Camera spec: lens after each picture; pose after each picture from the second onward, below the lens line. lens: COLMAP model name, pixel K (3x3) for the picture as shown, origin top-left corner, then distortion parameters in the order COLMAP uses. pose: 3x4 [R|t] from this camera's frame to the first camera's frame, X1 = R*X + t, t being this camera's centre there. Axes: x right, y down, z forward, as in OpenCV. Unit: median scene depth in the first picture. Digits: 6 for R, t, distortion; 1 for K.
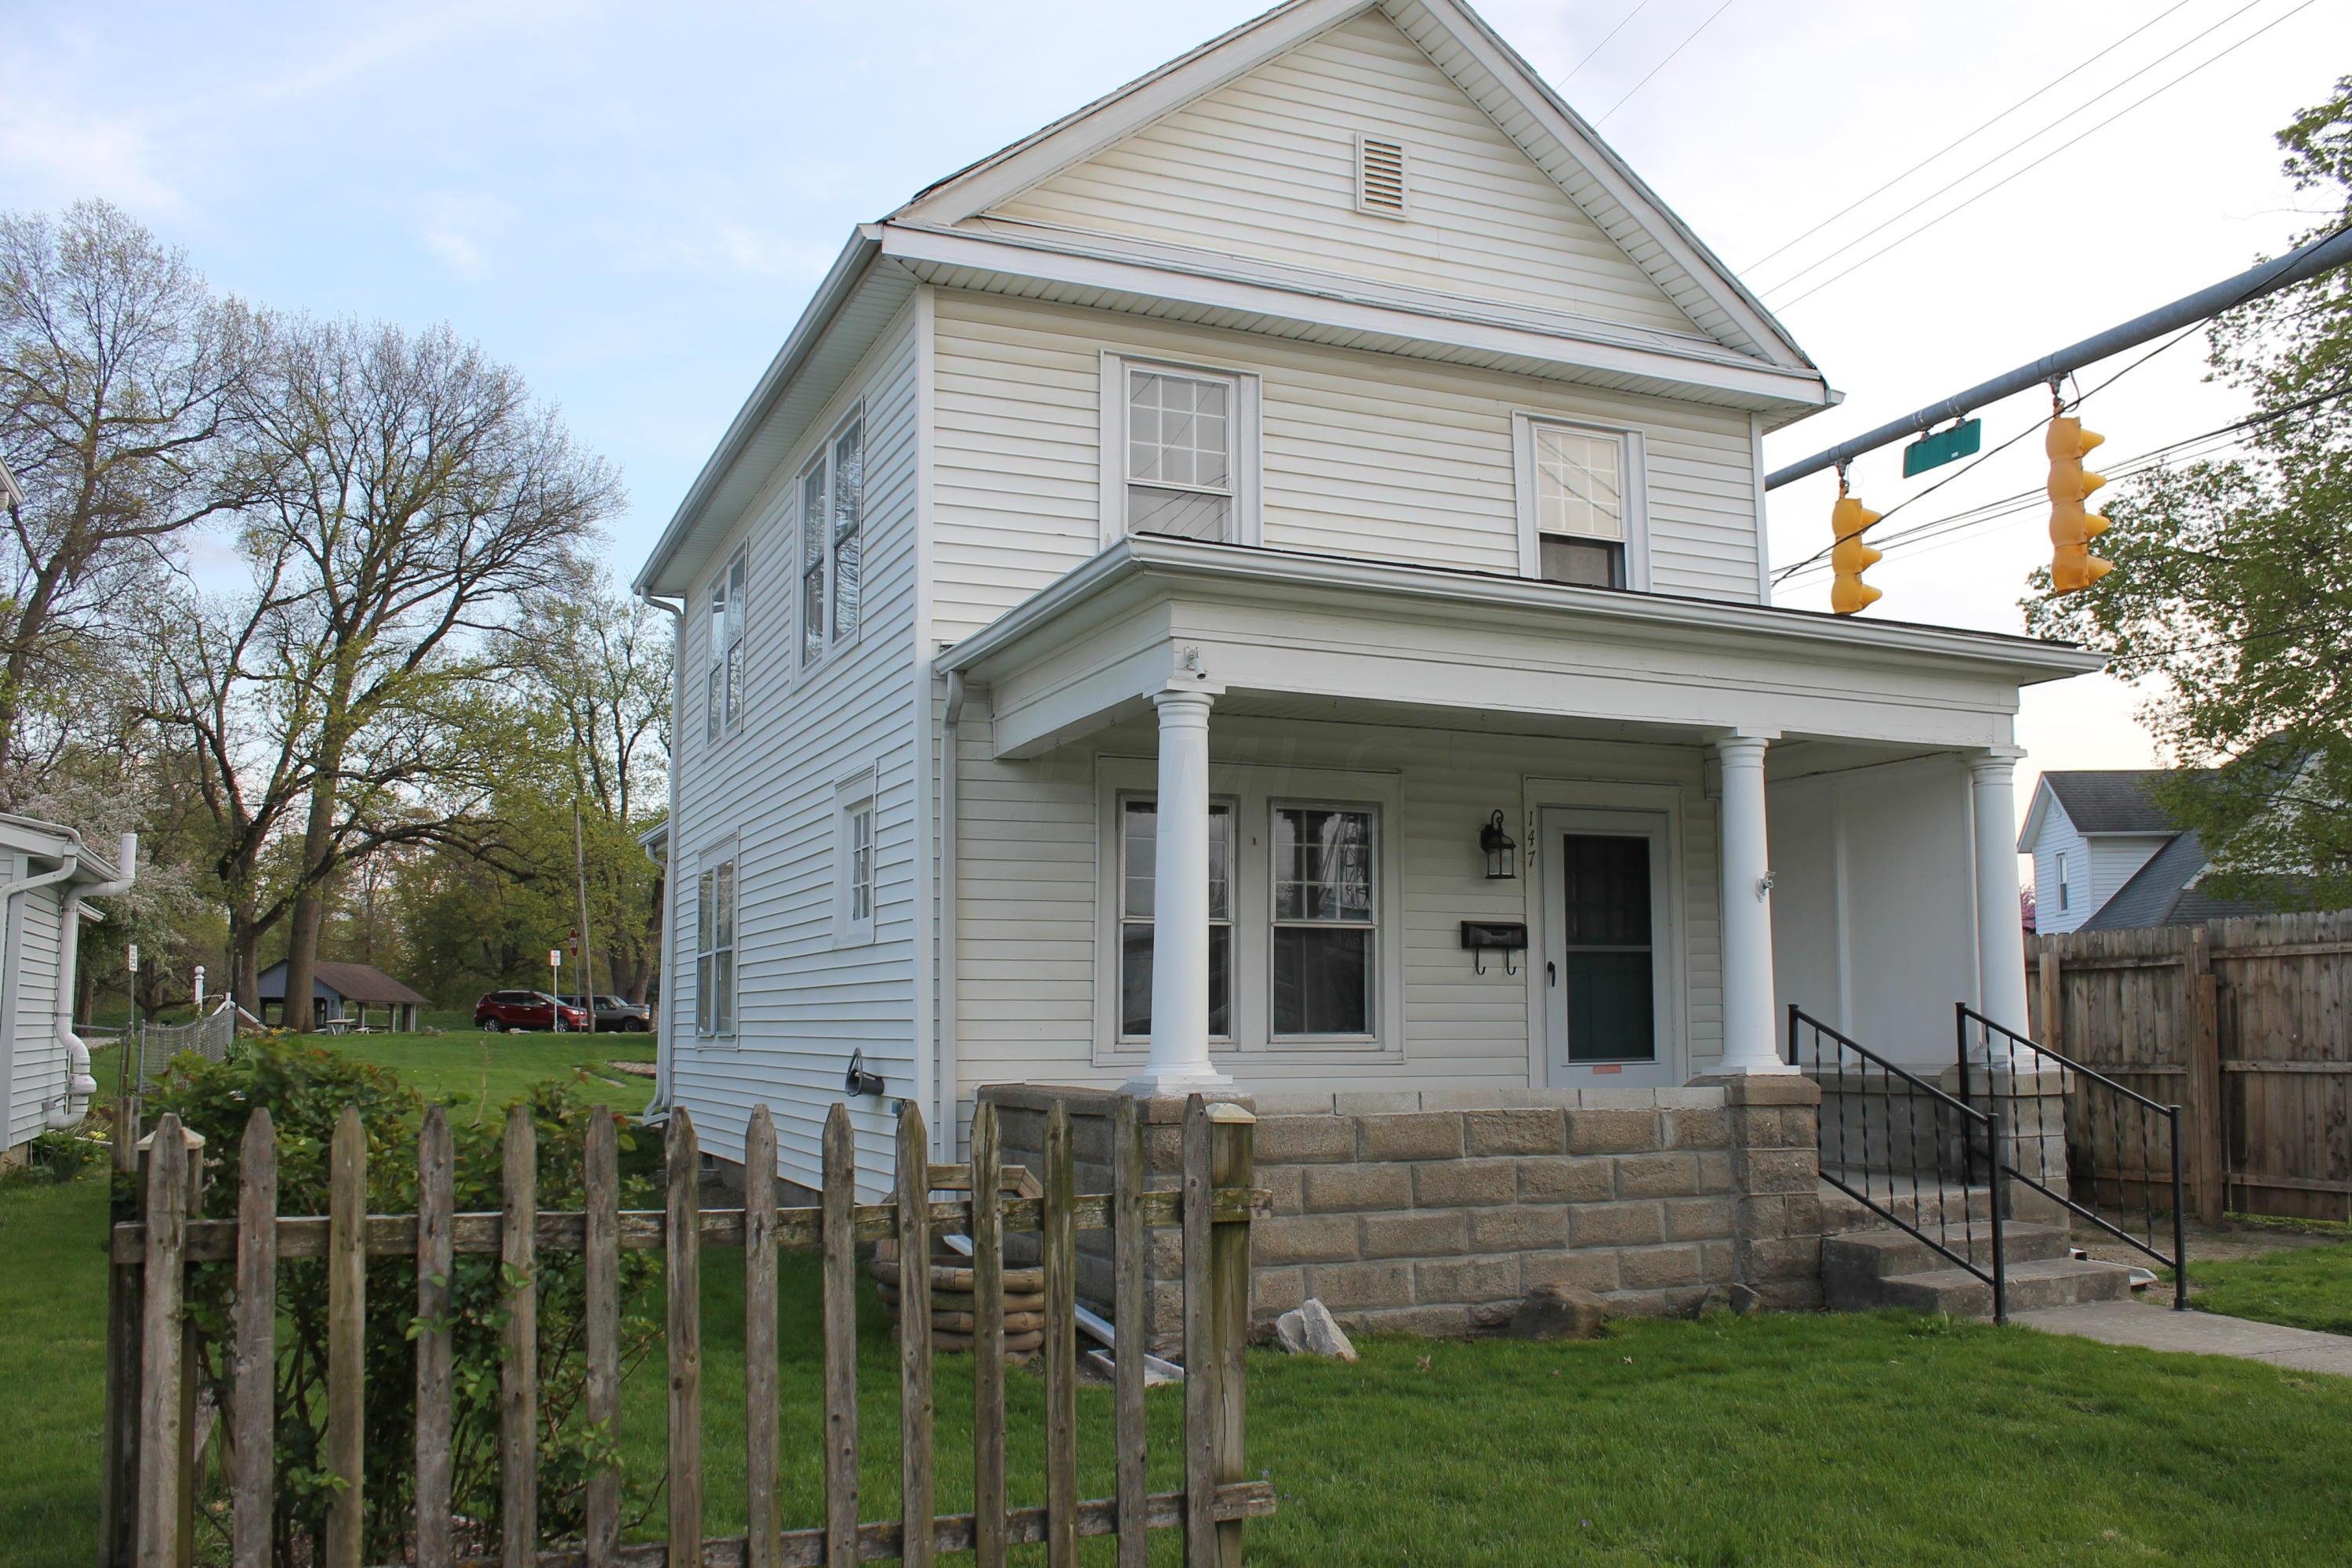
lens RADIAL K [[1976.2, 0, 1176.0], [0, 1976.2, 784.0], [0, 0, 1]] dist [-0.132850, 0.123711]
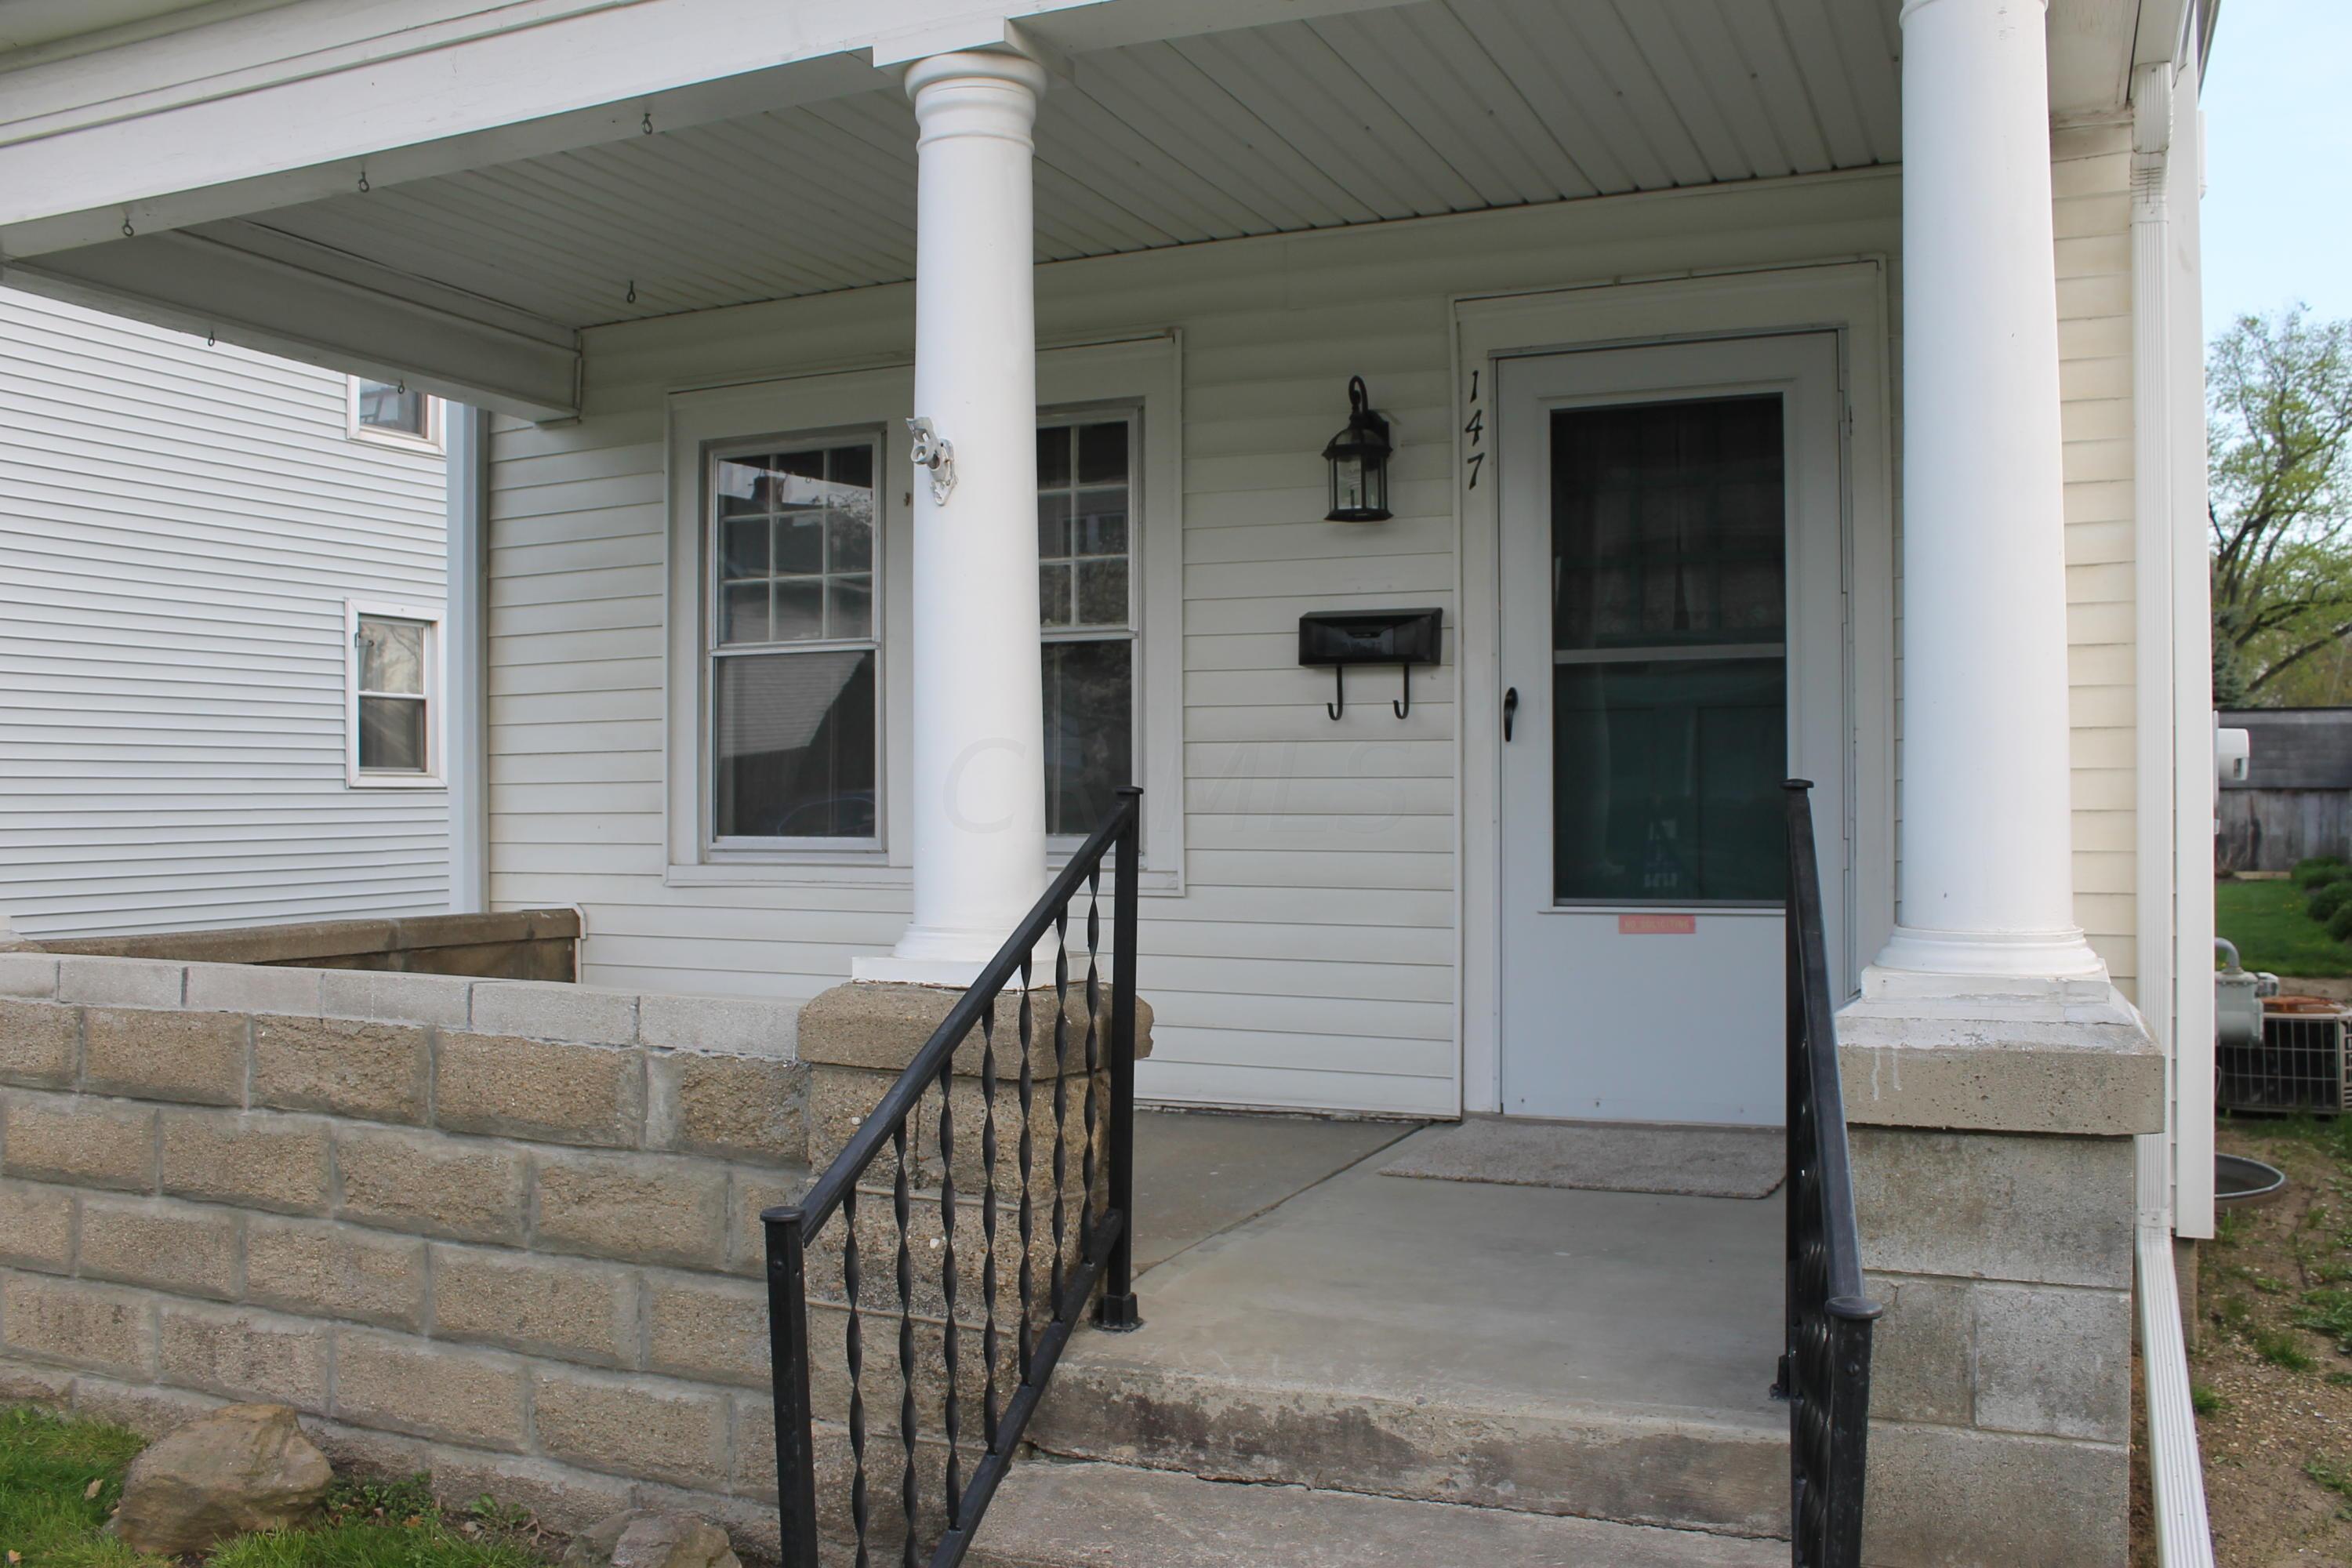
lens RADIAL K [[1976.2, 0, 1176.0], [0, 1976.2, 784.0], [0, 0, 1]] dist [-0.132850, 0.123711]
pose [[0.685286, -0.005347, -0.728255, 0.622917], [0.091662, 0.992654, 0.078966, 0.090348], [0.722483, -0.120868, 0.680742, 0.815658]]
